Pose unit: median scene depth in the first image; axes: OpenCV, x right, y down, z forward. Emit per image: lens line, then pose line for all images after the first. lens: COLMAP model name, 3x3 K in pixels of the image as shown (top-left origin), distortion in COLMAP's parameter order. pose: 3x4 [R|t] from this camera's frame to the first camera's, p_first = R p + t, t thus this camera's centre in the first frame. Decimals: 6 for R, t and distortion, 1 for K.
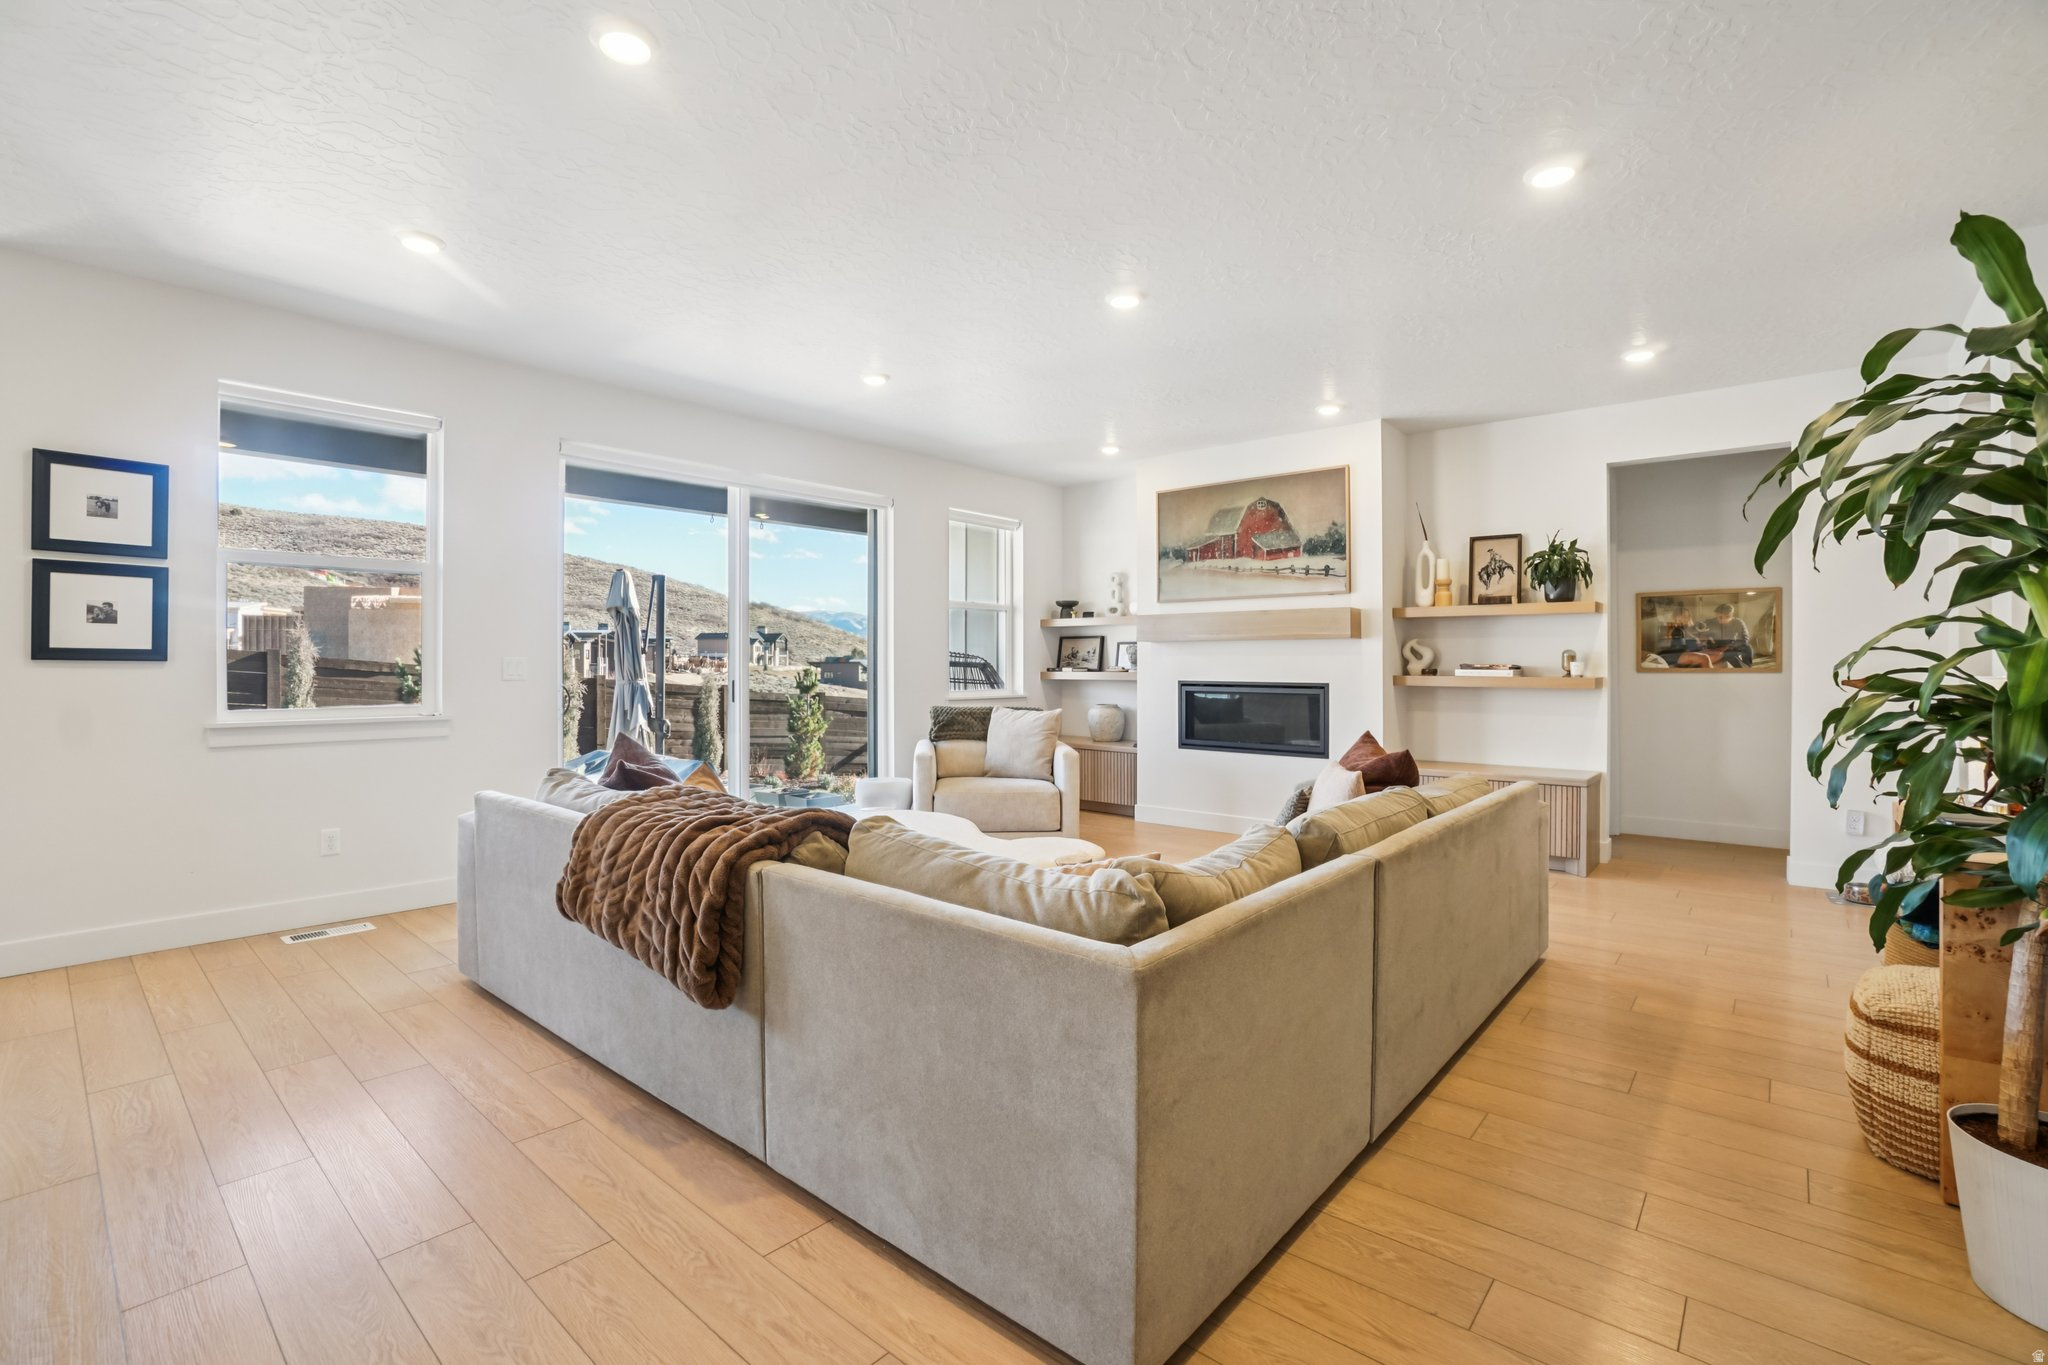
lens RADIAL K [[893.0, 0, 977.7], [0, 893.0, 663.1], [0, 0, 1]] dist [-0.033226, 0.004524]
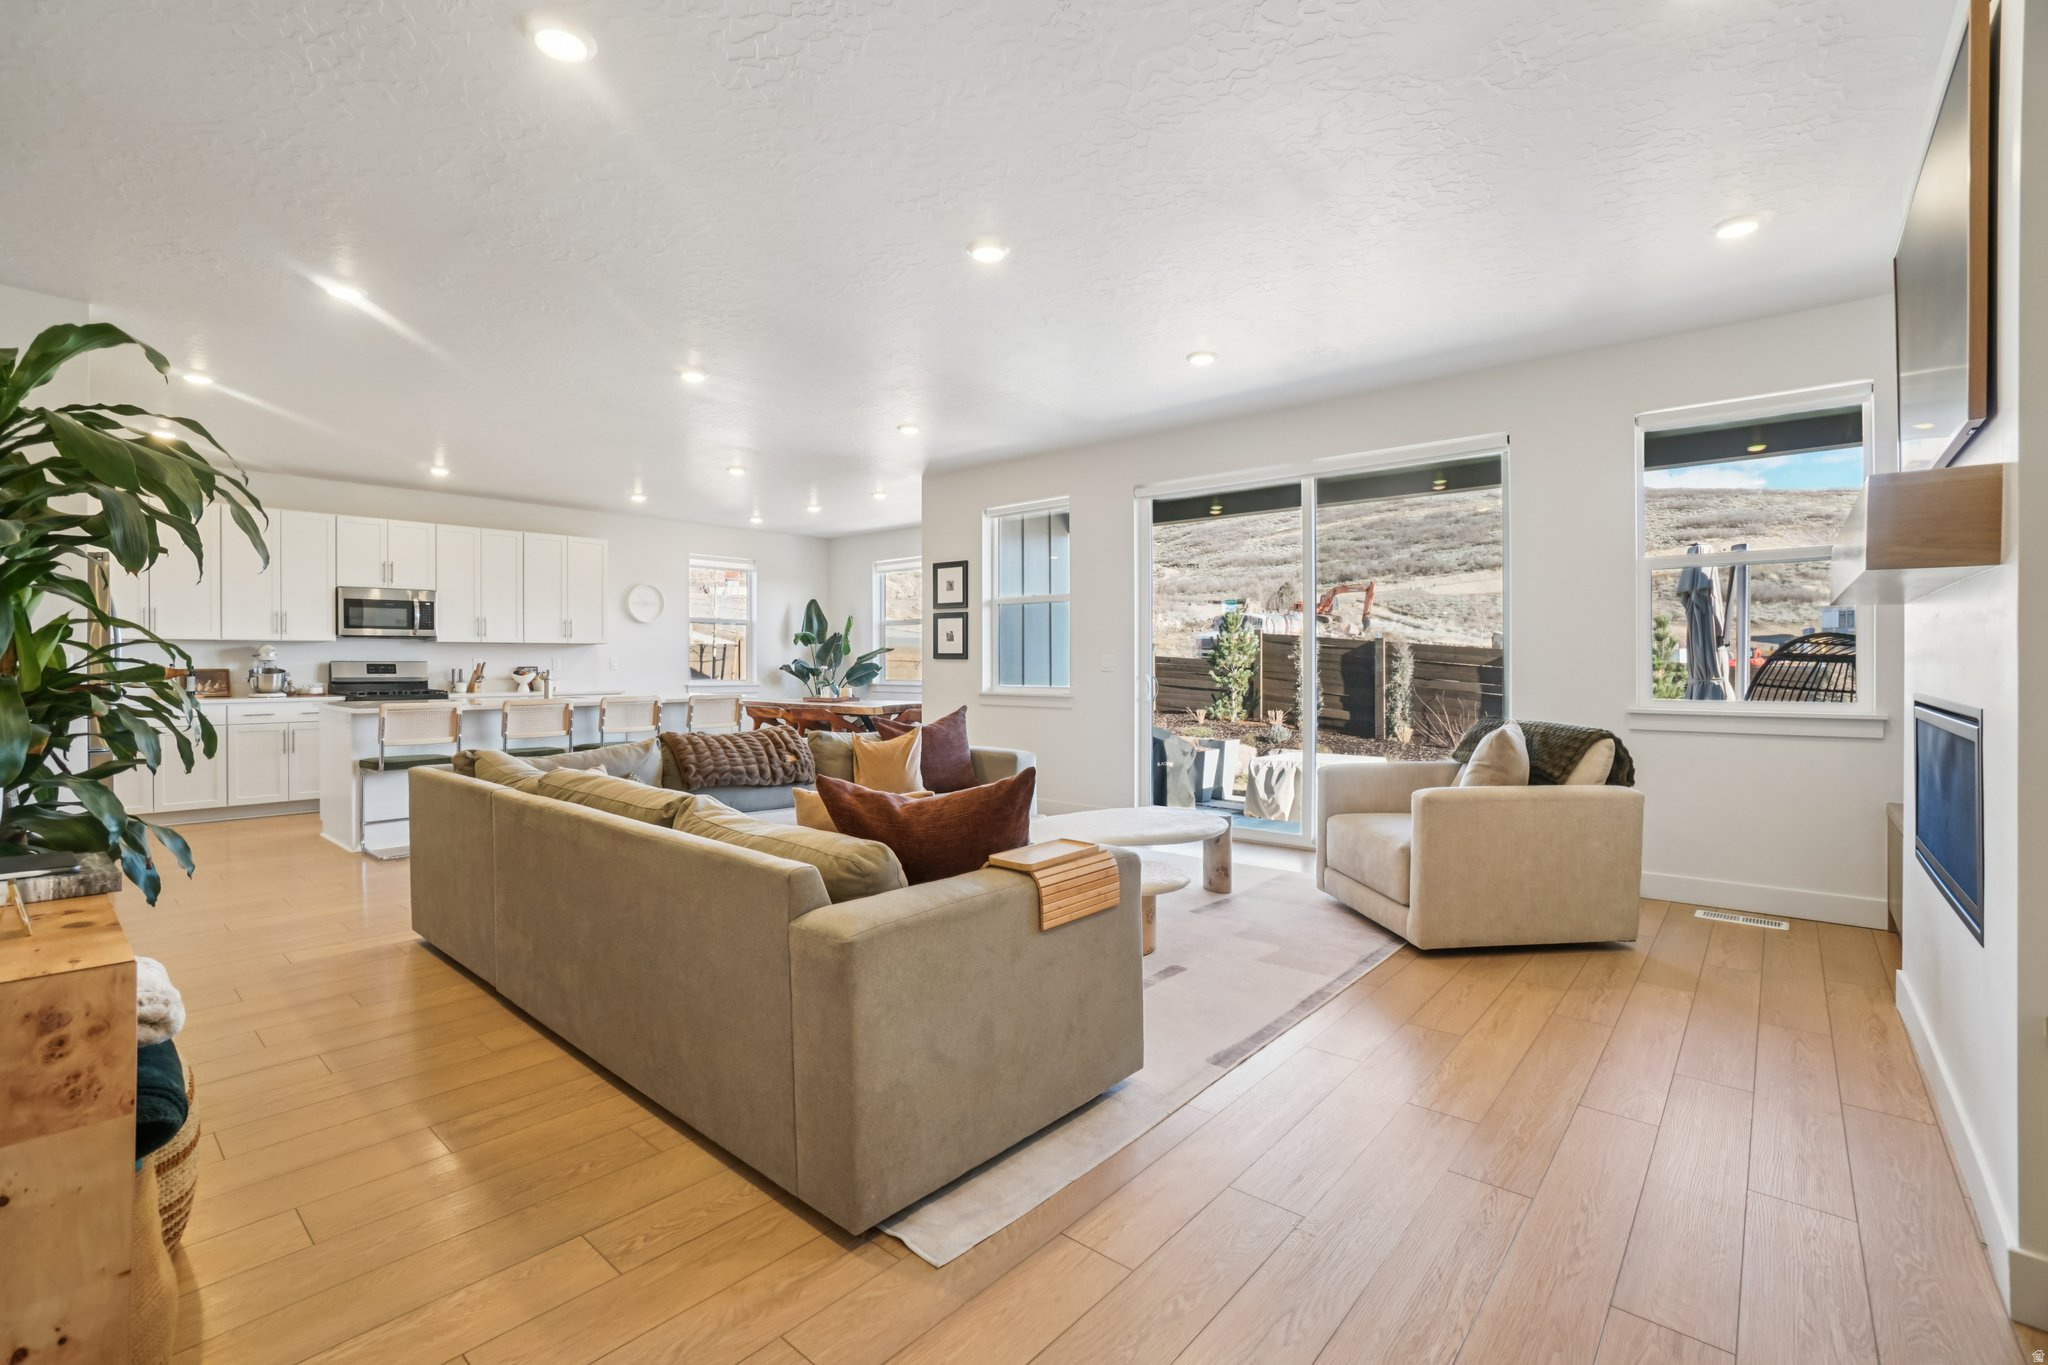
lens RADIAL K [[893.0, 0, 1013.9], [0, 893.0, 681.7], [0, 0, 1]] dist [-0.033226, 0.004524]
pose [[0.029337, 0.019899, -0.999371, 1.128050], [-0.001982, 0.999801, 0.019850, 0.008135], [0.999568, 0.001398, 0.029370, 1.070758]]
